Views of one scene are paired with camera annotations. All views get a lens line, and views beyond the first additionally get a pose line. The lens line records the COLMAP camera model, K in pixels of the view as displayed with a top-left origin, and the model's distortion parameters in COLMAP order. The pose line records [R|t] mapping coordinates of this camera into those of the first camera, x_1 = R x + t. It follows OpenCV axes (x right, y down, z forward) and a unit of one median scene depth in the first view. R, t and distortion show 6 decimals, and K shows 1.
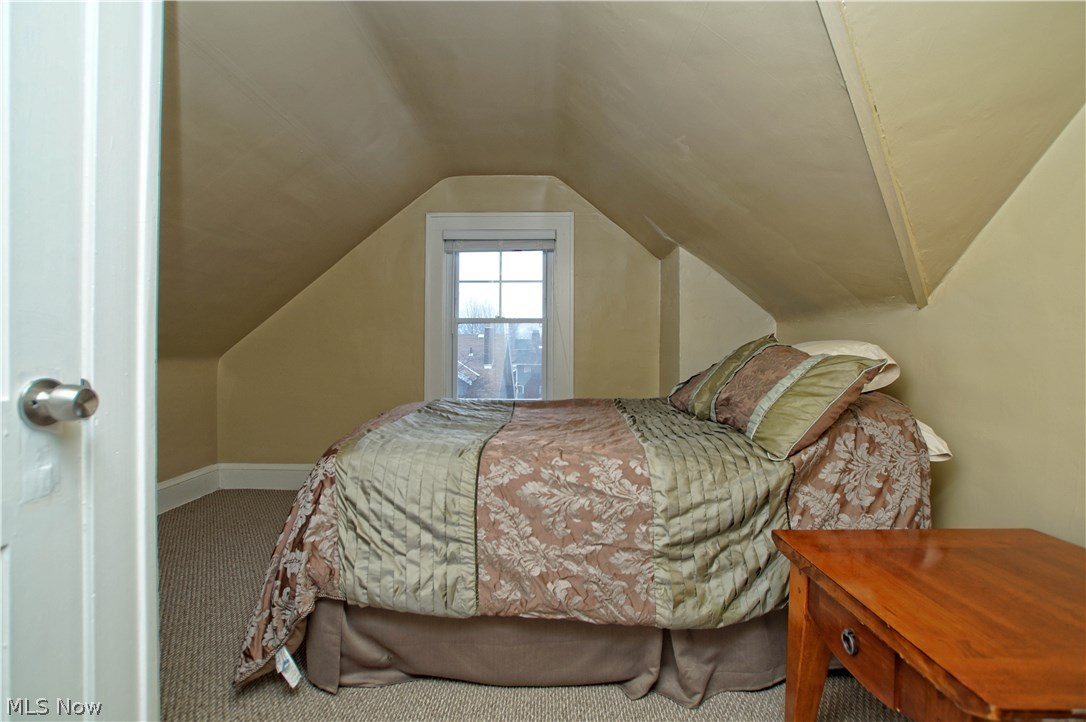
lens RADIAL K [[525.1, 0, 543.0], [0, 525.1, 361.0], [0, 0, 1]] dist [-0.072840, 0.031489]
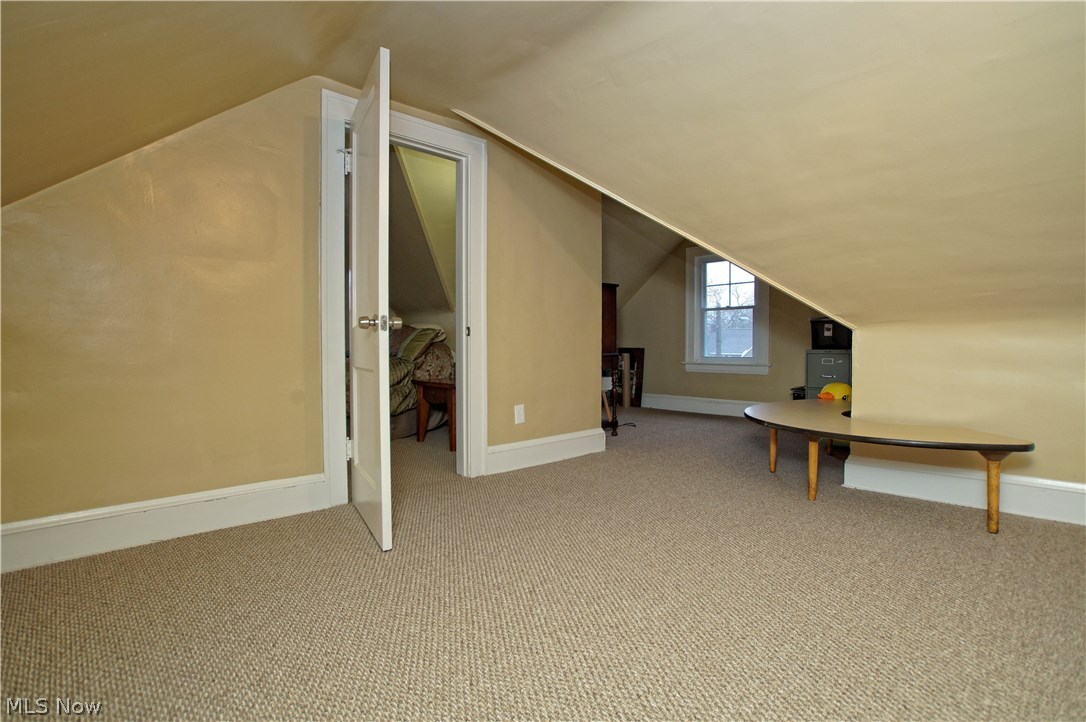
lens RADIAL K [[525.1, 0, 543.0], [0, 525.1, 361.0], [0, 0, 1]] dist [-0.072840, 0.031489]
pose [[0.712367, -0.019636, 0.701532, -1.129032], [-0.002628, 0.999527, 0.030646, 0.088397], [-0.701802, -0.023675, 0.711978, -1.709629]]
